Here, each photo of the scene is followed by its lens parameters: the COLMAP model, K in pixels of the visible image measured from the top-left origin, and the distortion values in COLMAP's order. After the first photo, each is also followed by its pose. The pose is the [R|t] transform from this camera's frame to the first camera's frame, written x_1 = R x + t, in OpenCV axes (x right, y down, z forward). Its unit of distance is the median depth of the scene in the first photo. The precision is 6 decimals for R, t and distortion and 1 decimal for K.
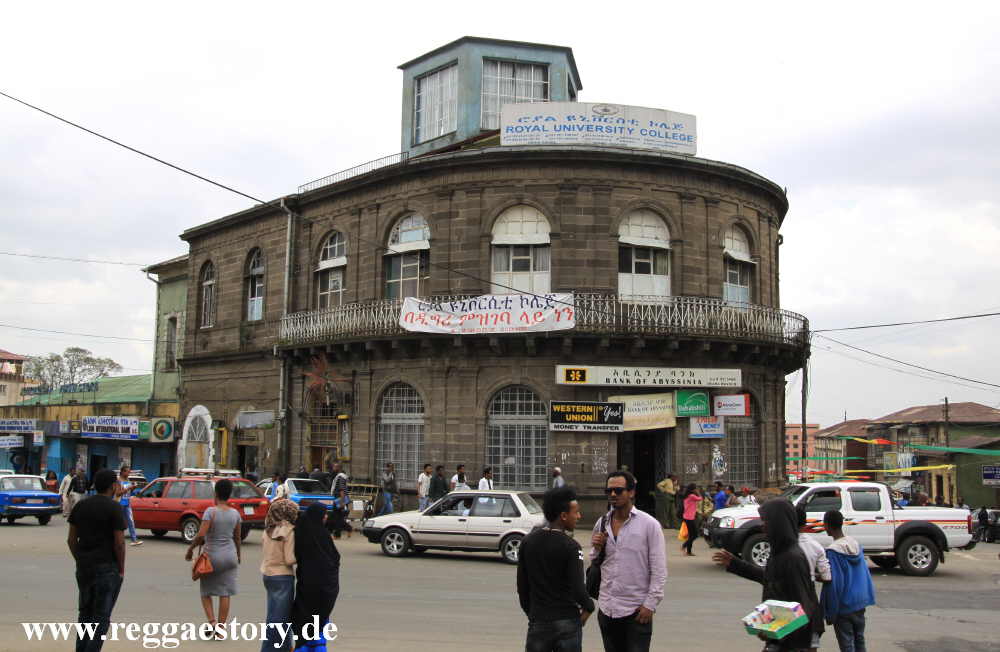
lens RADIAL K [[952.4, 0, 507.0], [0, 952.4, 322.8], [0, 0, 1]] dist [-0.059632, 0.000000]
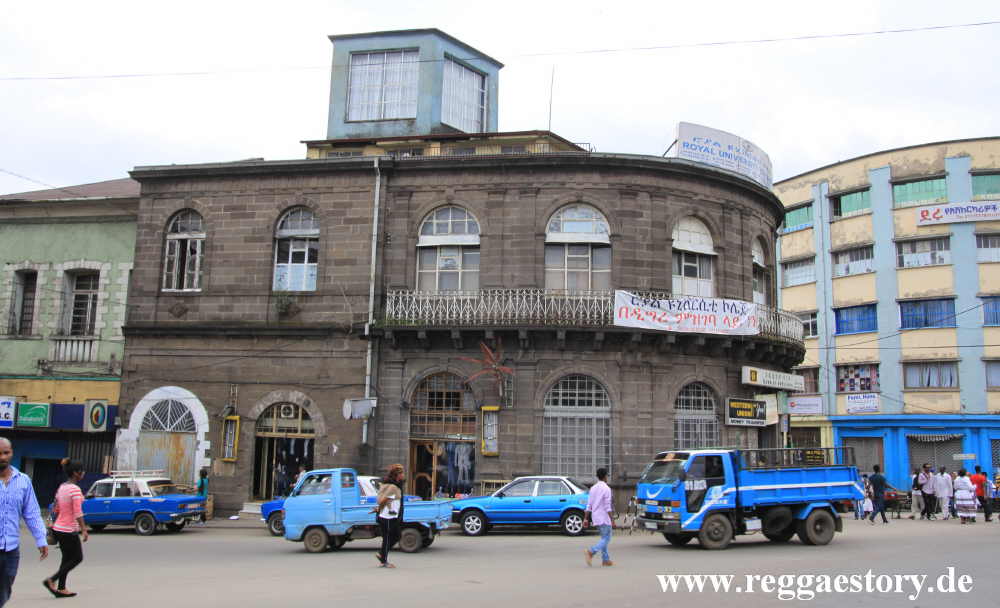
lens RADIAL K [[825.3, 0, 502.0], [0, 825.3, 305.4], [0, 0, 1]] dist [-0.073640, 0.004321]
pose [[0.797534, 0.091817, 0.596246, -0.675465], [-0.079889, 0.995720, -0.046474, 0.036759], [-0.597961, -0.010569, 0.801456, 0.360145]]
